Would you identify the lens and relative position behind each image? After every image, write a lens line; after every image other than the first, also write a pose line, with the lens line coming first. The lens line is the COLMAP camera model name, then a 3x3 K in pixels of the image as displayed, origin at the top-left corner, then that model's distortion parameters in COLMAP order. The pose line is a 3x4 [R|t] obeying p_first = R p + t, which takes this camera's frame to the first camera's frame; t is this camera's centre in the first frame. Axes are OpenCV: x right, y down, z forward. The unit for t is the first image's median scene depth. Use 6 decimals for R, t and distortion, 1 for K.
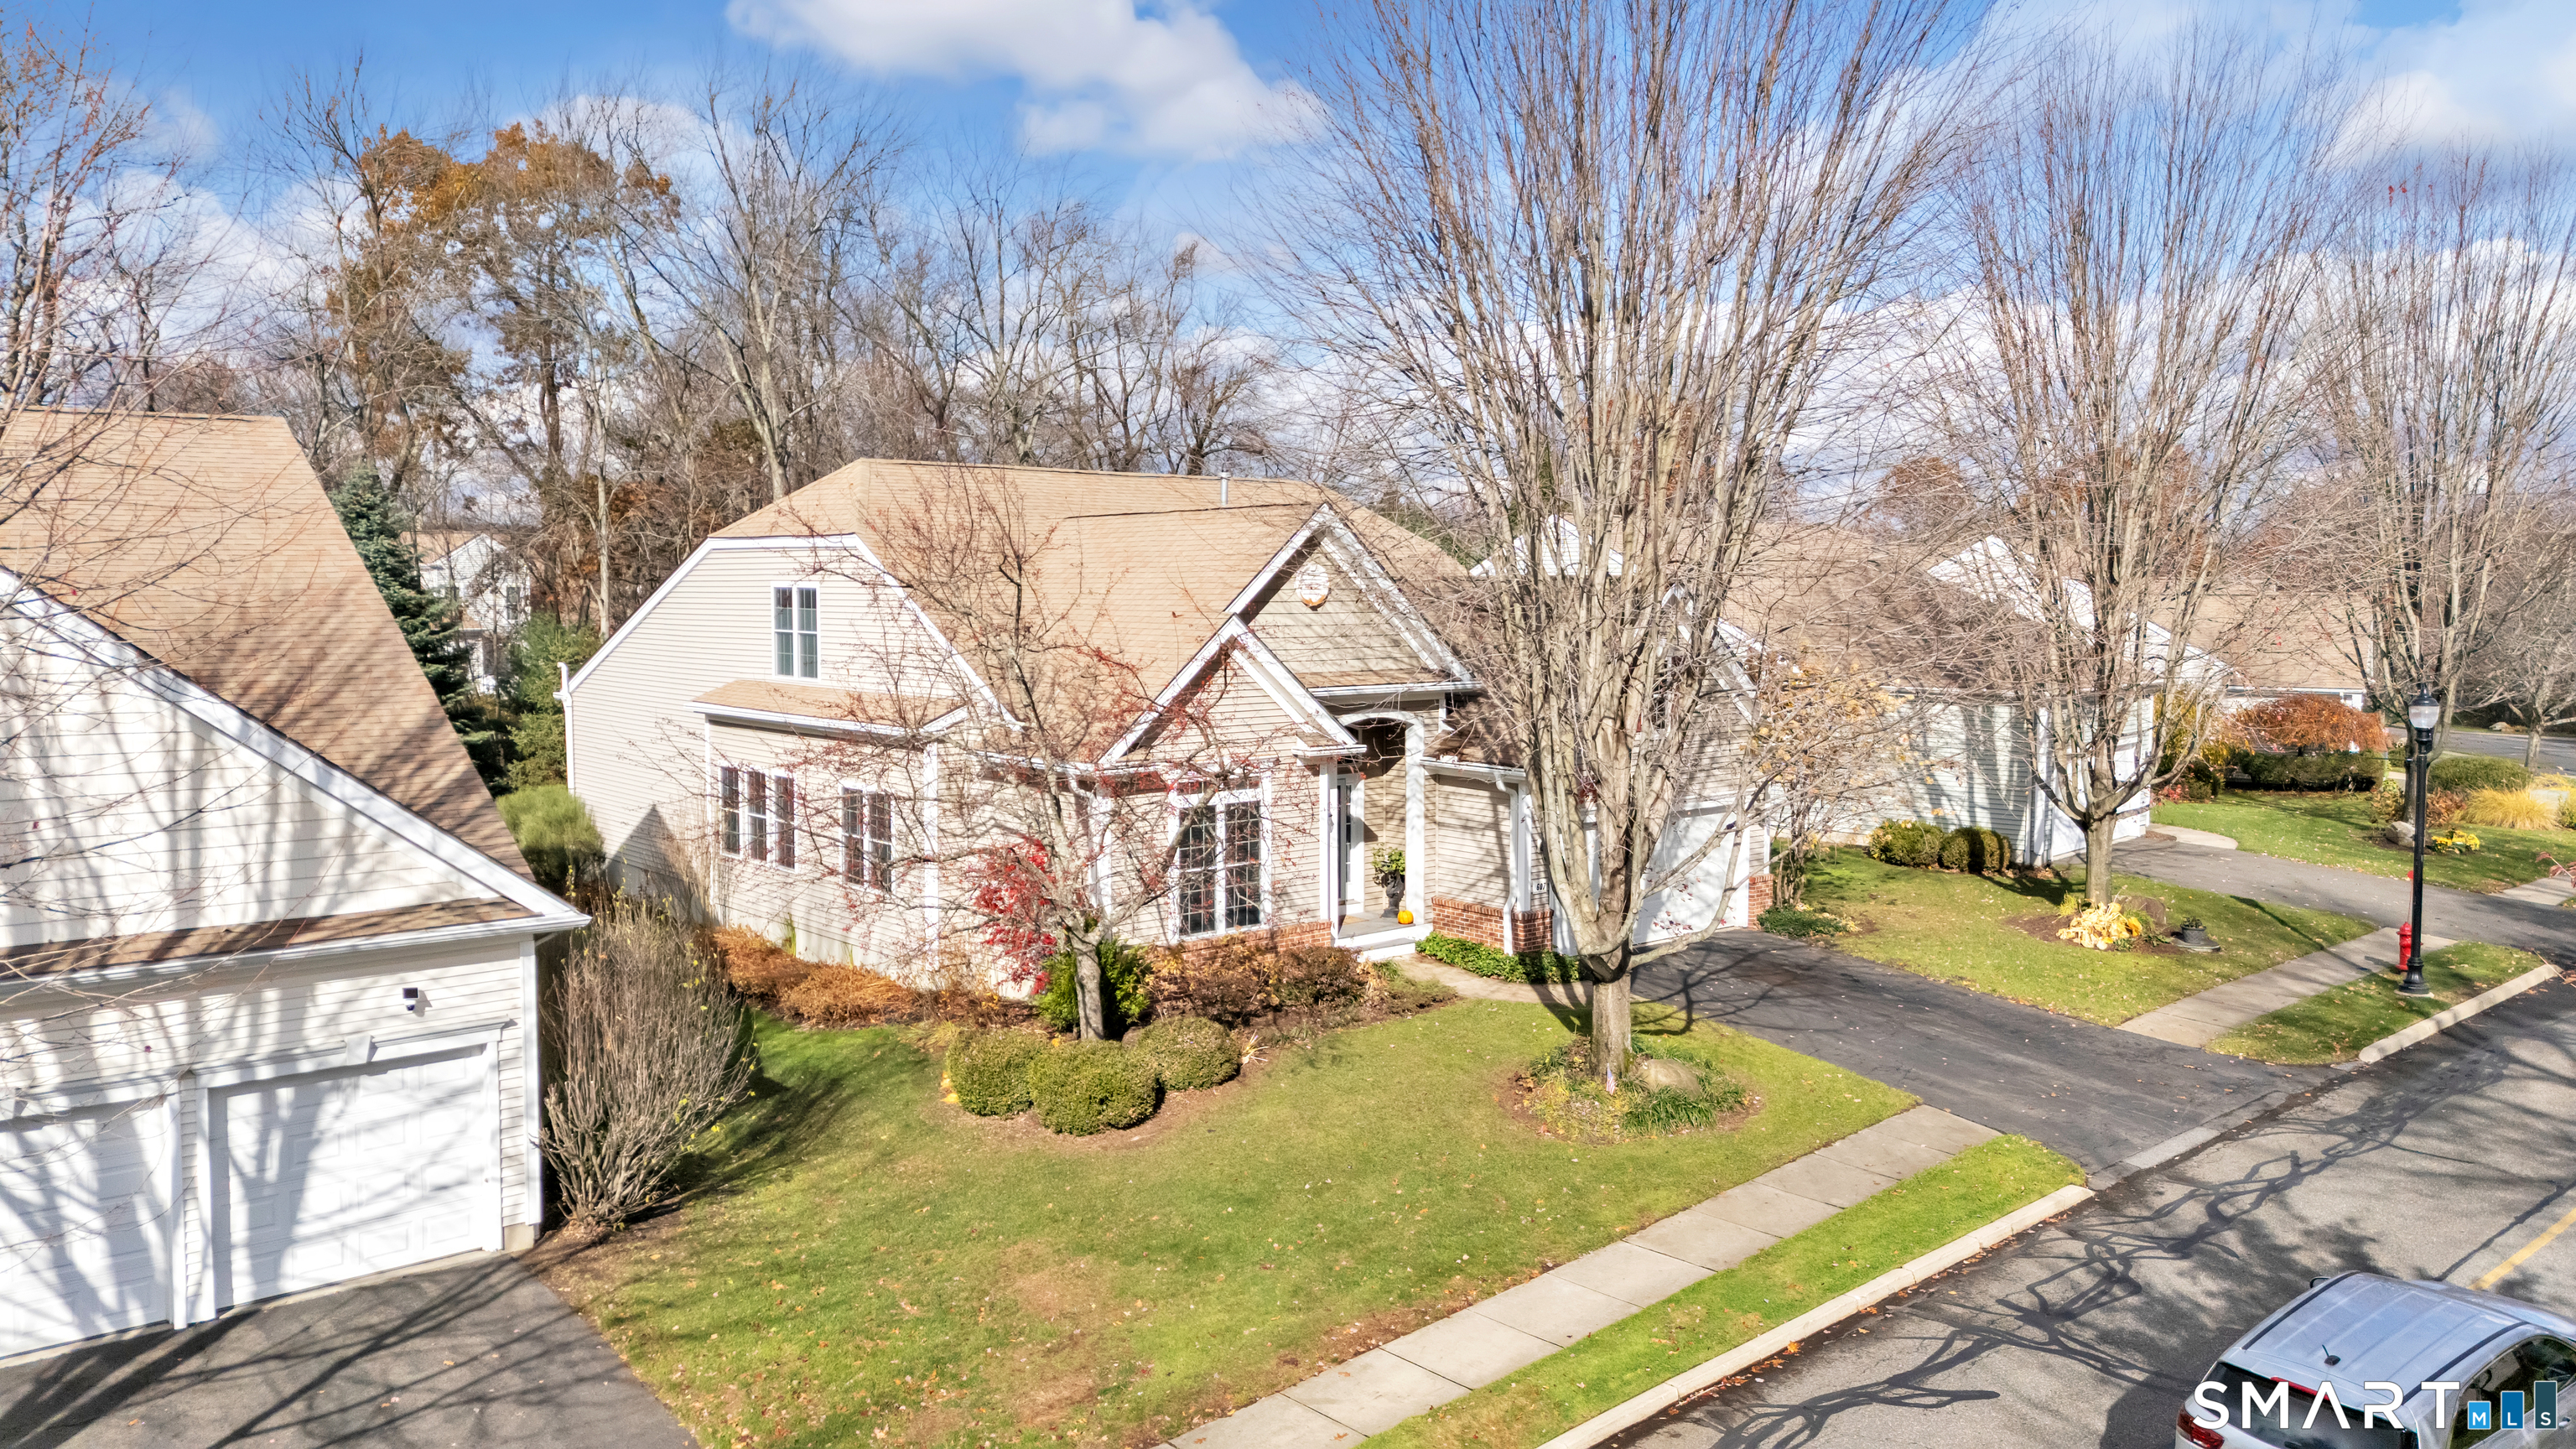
lens RADIAL K [[1915.3, 0, 1288.0], [0, 1915.3, 724.5], [0, 0, 1]] dist [0.073689, -0.000928]
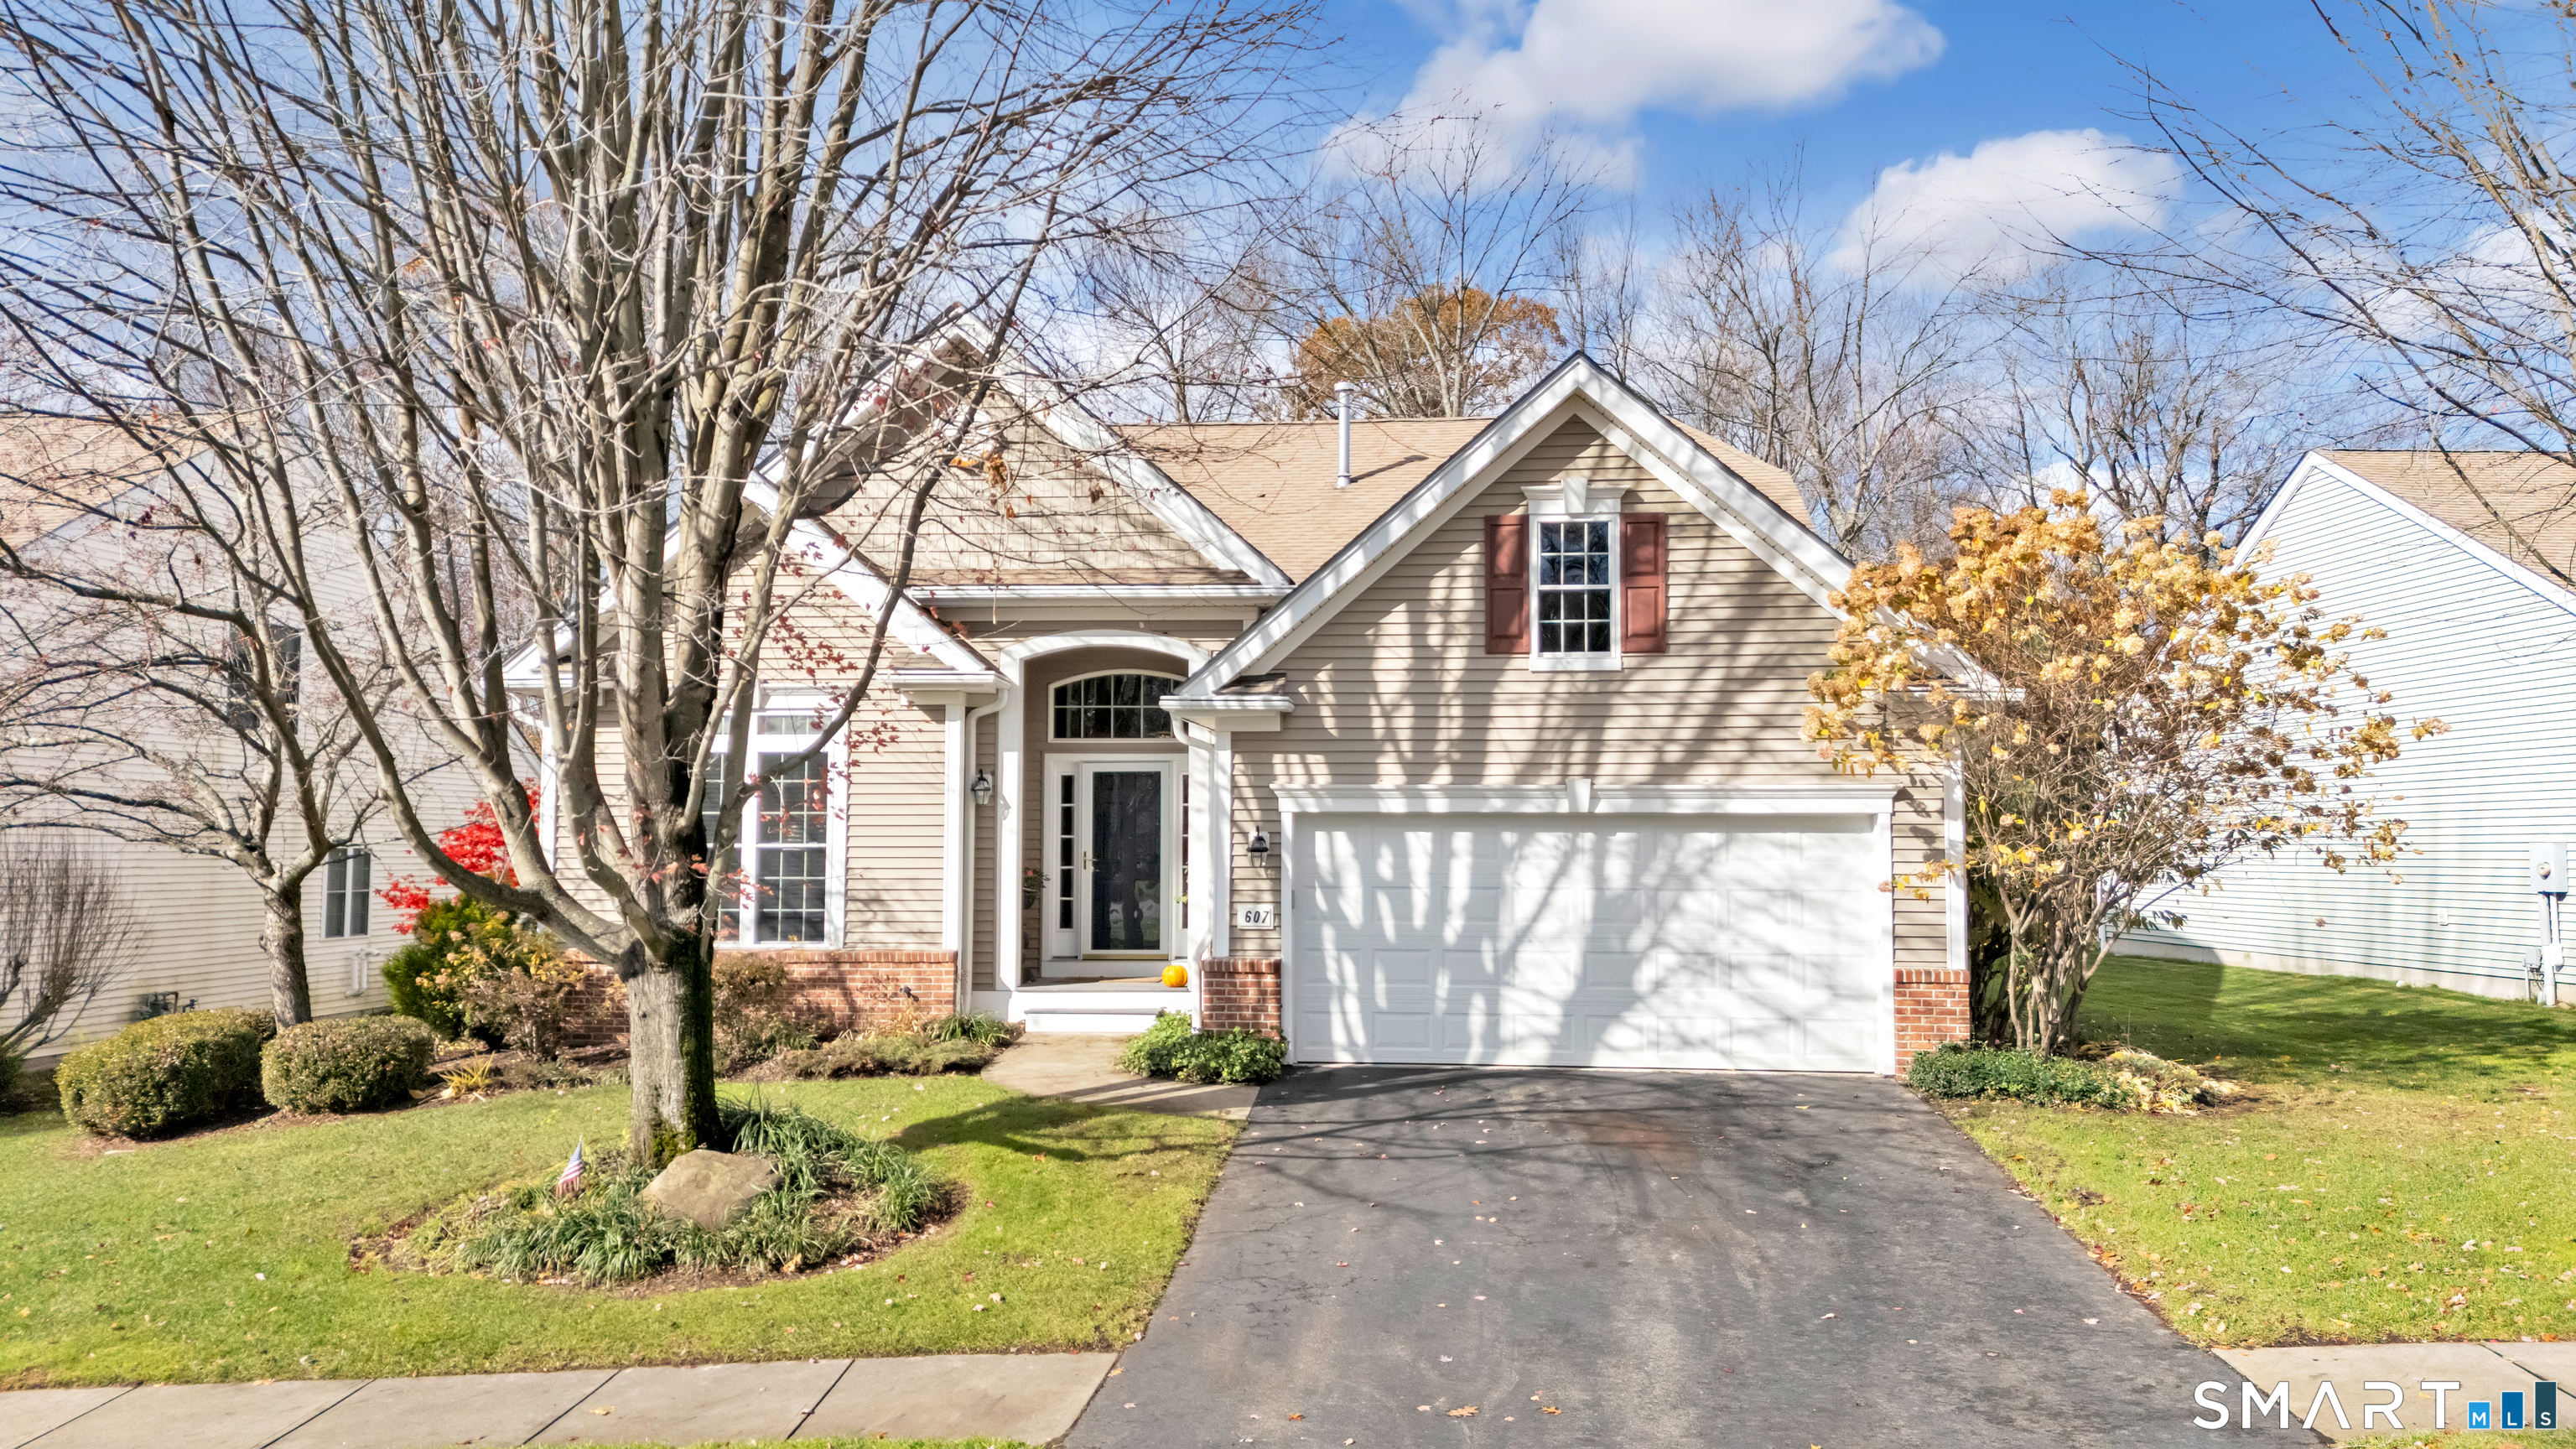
lens RADIAL K [[1915.3, 0, 1288.0], [0, 1915.3, 724.5], [0, 0, 1]] dist [0.073689, -0.000928]
pose [[0.692949, -0.048229, -0.719371, 0.573007], [-0.062640, 0.989960, -0.126708, 0.104144], [0.718260, 0.132864, 0.682971, 0.654714]]
